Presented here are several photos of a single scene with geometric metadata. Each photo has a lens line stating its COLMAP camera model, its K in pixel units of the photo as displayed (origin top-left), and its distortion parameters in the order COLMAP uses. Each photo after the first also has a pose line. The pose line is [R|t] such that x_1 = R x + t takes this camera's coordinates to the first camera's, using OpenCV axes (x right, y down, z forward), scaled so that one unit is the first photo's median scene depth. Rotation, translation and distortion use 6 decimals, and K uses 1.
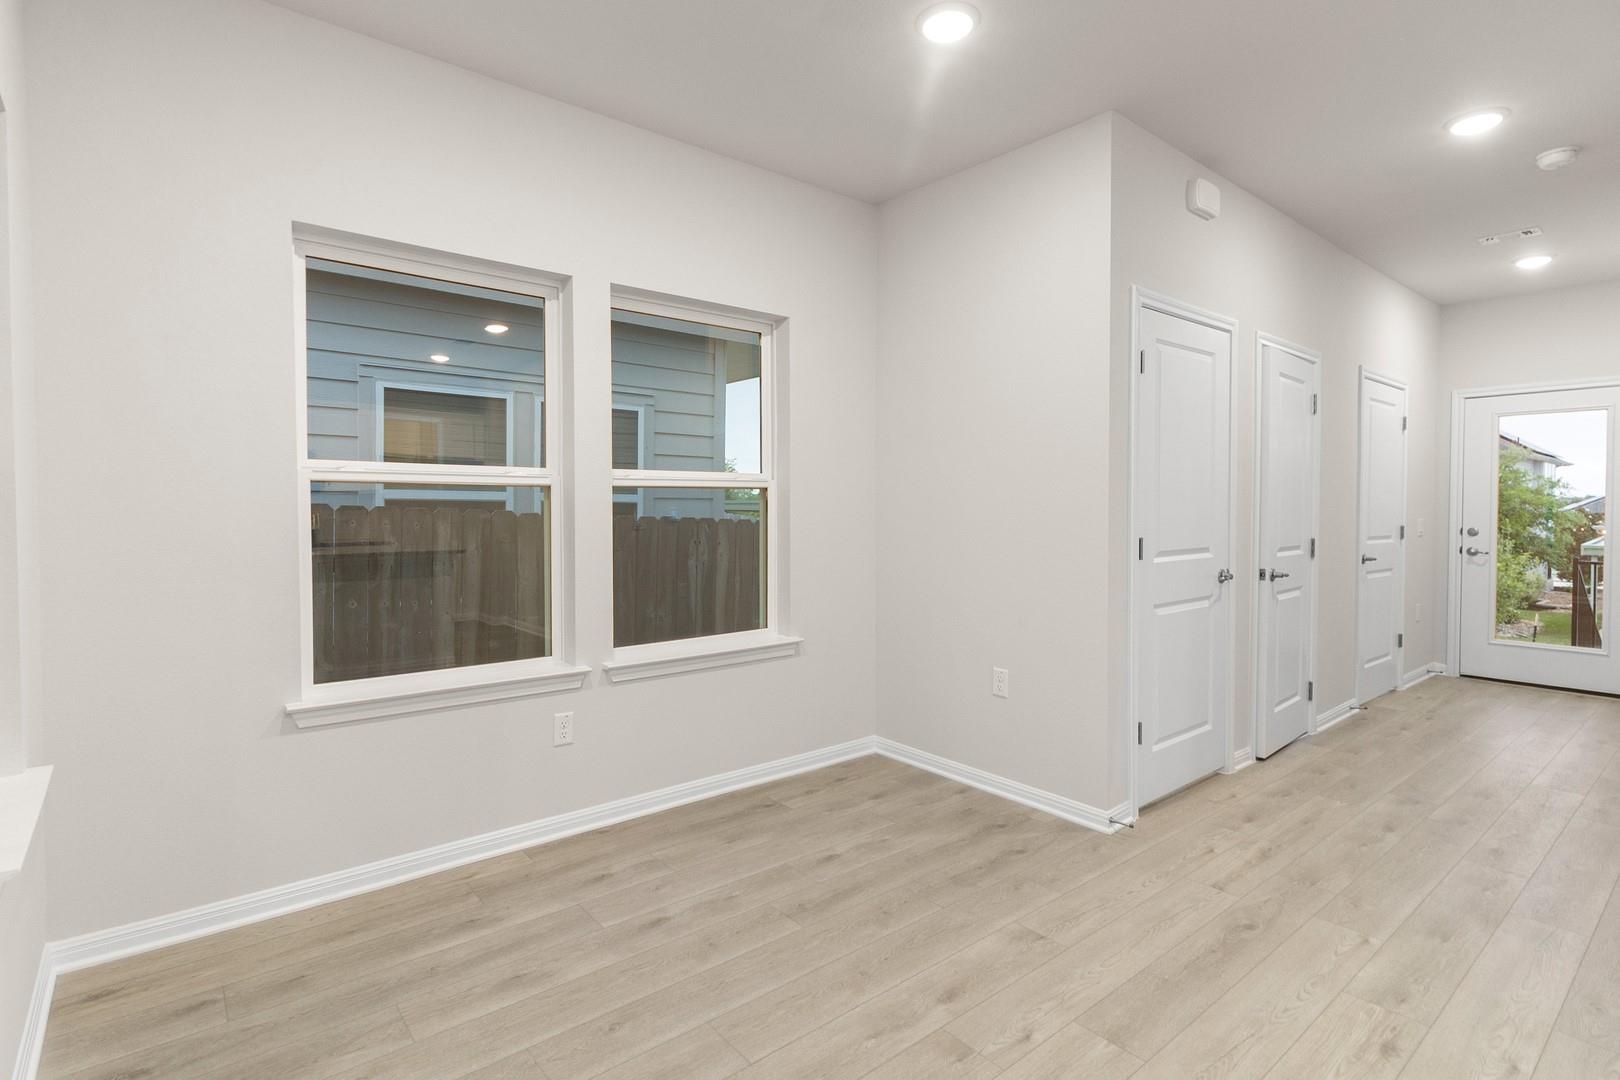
lens RADIAL K [[758.8, 0, 805.0], [0, 758.8, 525.8], [0, 0, 1]] dist [0.005823, 0.000907]
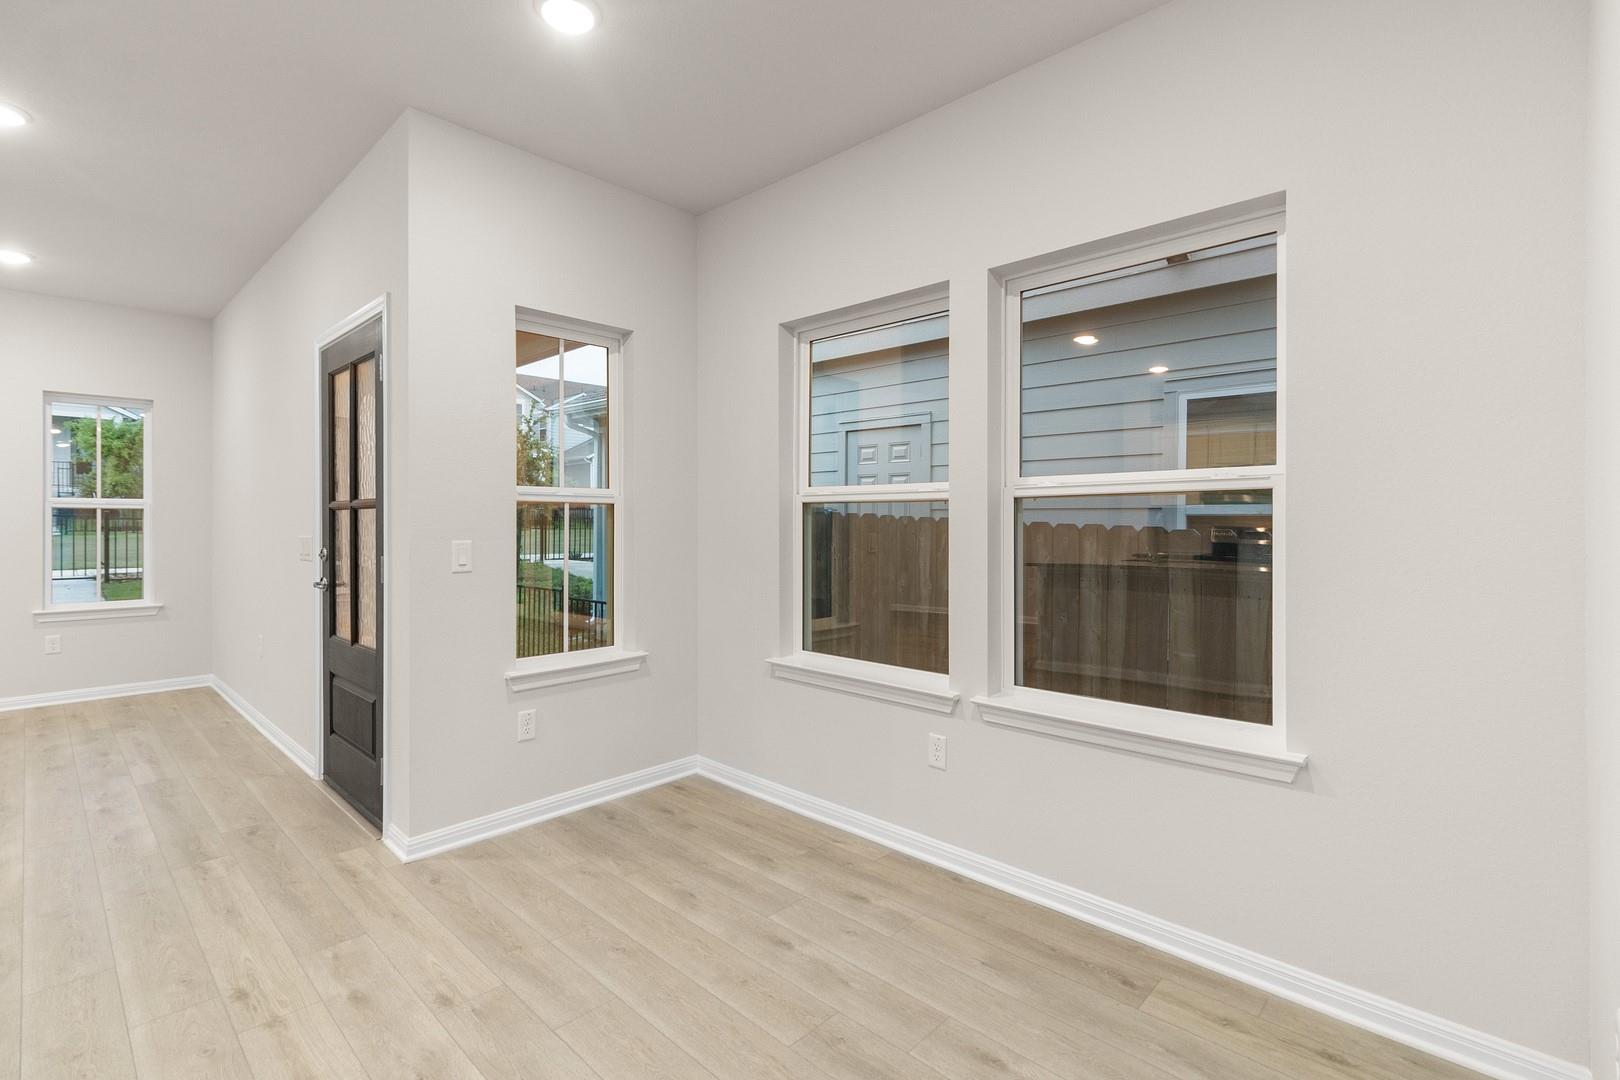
lens RADIAL K [[758.8, 0, 805.0], [0, 758.8, 525.8], [0, 0, 1]] dist [0.005823, 0.000907]
pose [[0.122708, 0.001586, -0.992442, 0.648250], [-0.023353, 0.999726, -0.001290, -0.015624], [0.992168, 0.023334, 0.122711, 0.738518]]
